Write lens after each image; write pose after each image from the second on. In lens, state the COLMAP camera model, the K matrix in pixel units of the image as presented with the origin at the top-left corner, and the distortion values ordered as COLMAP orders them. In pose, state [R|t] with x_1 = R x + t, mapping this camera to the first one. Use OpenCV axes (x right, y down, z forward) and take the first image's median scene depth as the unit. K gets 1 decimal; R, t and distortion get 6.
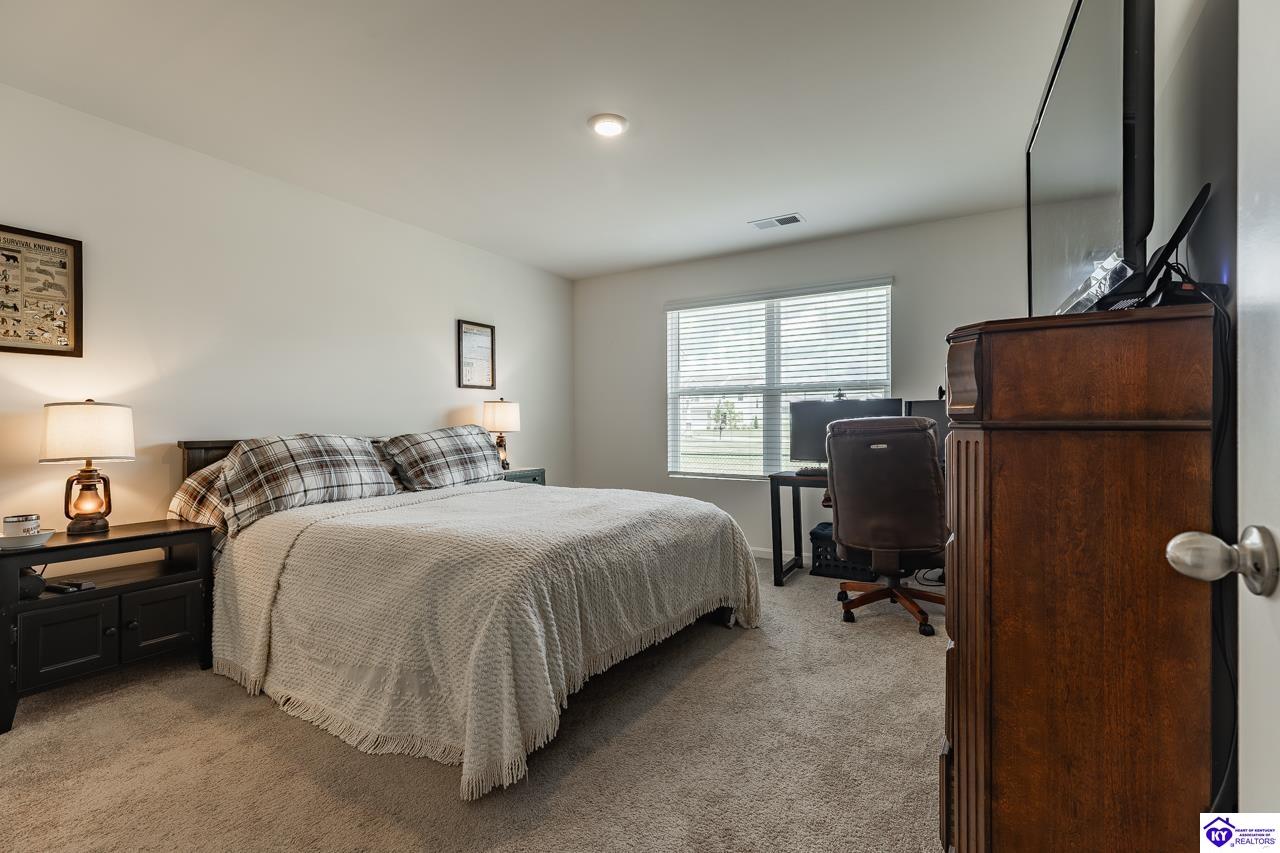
lens RADIAL K [[578.9, 0, 627.6], [0, 578.9, 428.7], [0, 0, 1]] dist [0.009036, -0.001526]
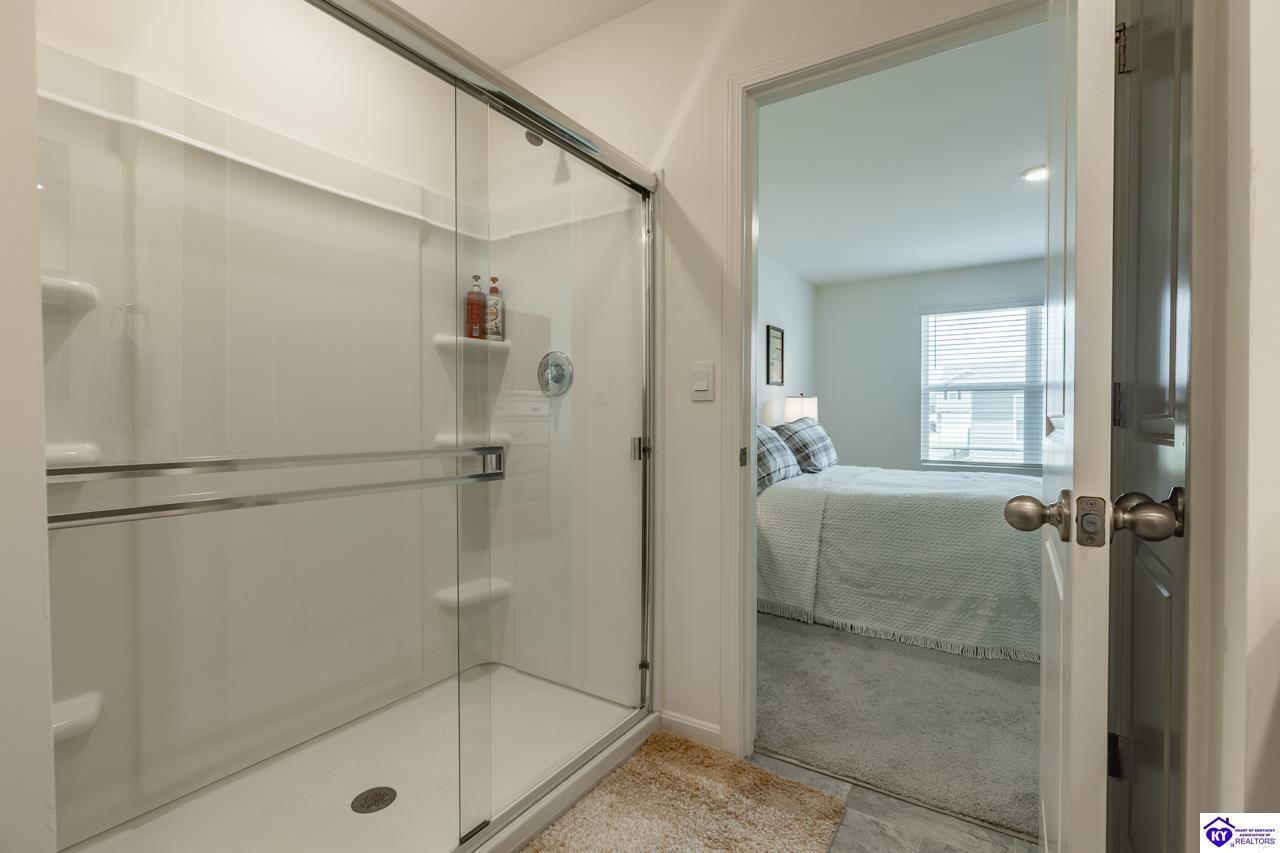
lens RADIAL K [[578.9, 0, 648.9], [0, 578.9, 432.8], [0, 0, 1]] dist [0.009036, -0.001526]
pose [[0.999595, 0.005510, -0.027915, -0.489111], [-0.004969, 0.999799, 0.019415, 0.003312], [0.028017, -0.019269, 0.999422, -0.153065]]
